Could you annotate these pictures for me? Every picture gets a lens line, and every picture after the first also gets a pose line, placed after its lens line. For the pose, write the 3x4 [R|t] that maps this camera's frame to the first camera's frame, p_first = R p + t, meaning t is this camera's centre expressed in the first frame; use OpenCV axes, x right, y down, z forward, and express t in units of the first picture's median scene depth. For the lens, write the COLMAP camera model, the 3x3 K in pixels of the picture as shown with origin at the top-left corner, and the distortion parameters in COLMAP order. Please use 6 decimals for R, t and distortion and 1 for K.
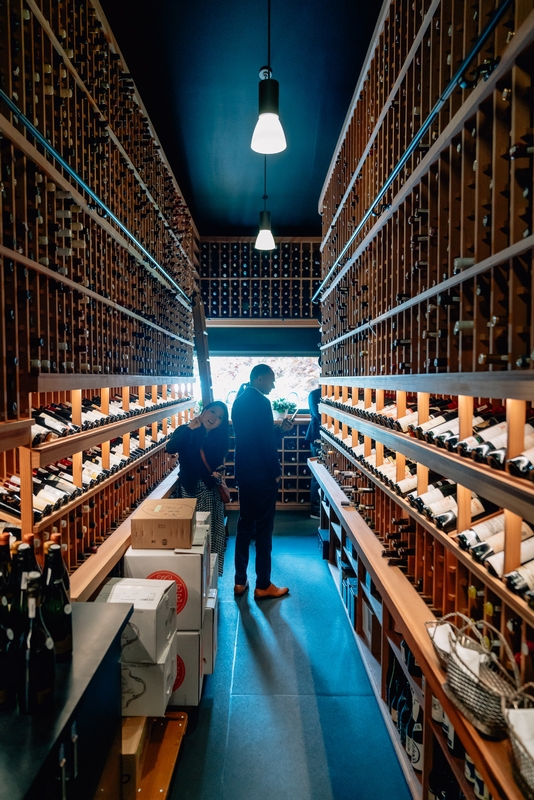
lens RADIAL K [[534.6, 0, 272.8], [0, 534.6, 408.8], [0, 0, 1]] dist [-0.026875, -0.000948]
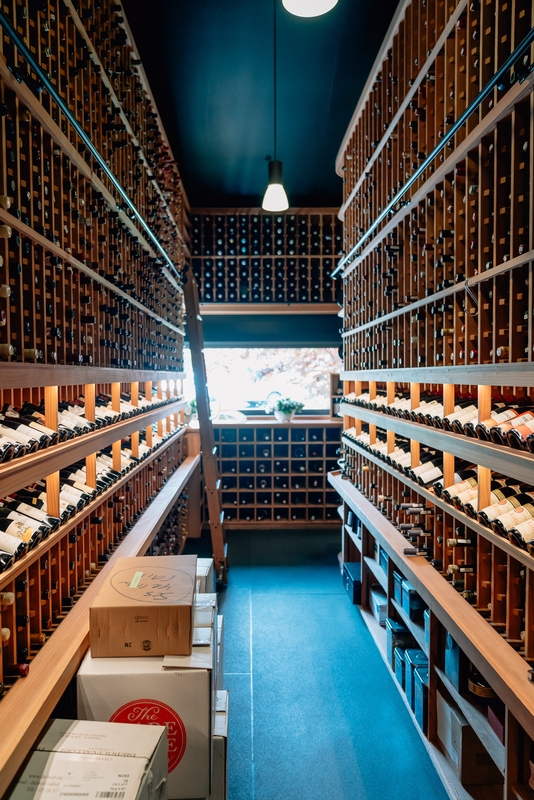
lens RADIAL K [[545.3, 0, 267.0], [0, 545.3, 400.0], [0, 0, 1]] dist [-0.013142, 0.006634]
pose [[0.999928, -0.006688, 0.009933, -0.040067], [0.006799, 0.999915, -0.011119, -0.008698], [-0.009857, 0.011185, 0.999889, 0.213740]]
